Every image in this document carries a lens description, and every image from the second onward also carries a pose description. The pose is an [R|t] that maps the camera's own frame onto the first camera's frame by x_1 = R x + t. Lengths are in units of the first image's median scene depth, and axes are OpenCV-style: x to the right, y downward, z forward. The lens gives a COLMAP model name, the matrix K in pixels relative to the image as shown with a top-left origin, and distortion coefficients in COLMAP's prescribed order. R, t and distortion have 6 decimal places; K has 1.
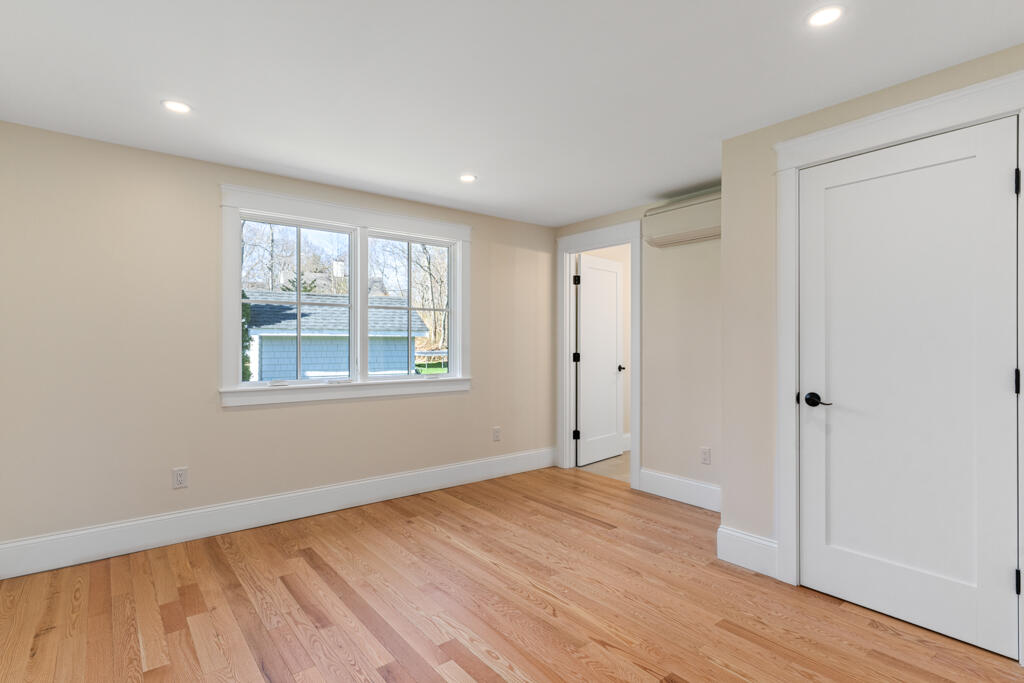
lens RADIAL K [[511.8, 0, 522.4], [0, 511.8, 344.8], [0, 0, 1]] dist [0.003232, 0.004174]
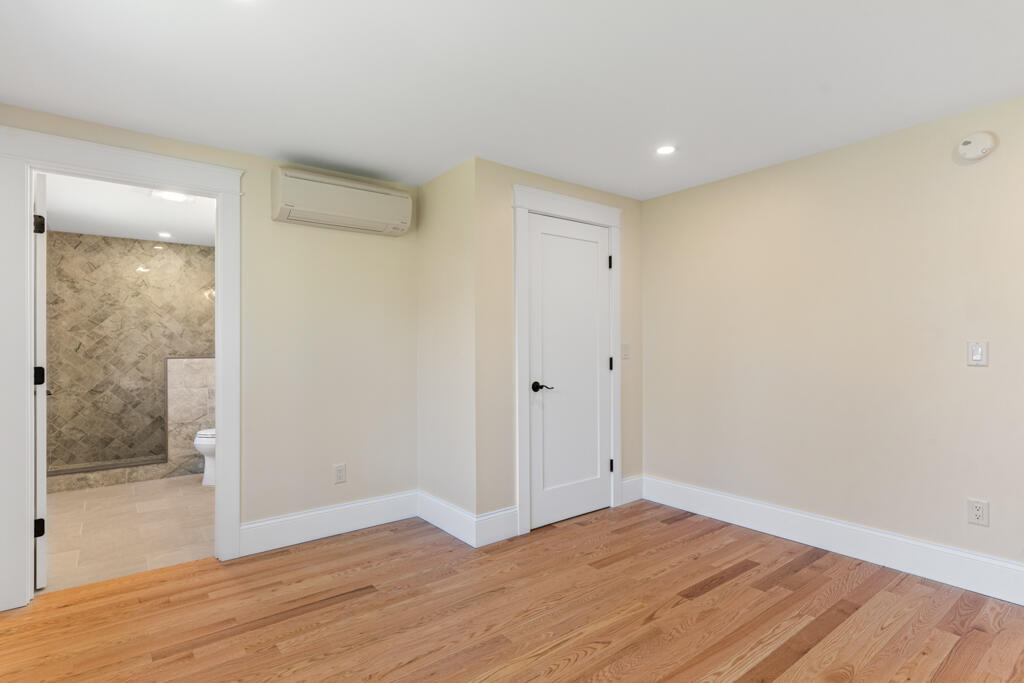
lens RADIAL K [[511.8, 0, 499.3], [0, 511.8, 343.4], [0, 0, 1]] dist [0.003232, 0.004174]
pose [[0.037869, -0.000175, 0.999283, -0.686412], [0.010000, 0.999950, -0.000204, -0.006403], [-0.999233, 0.010000, 0.037869, 0.921737]]
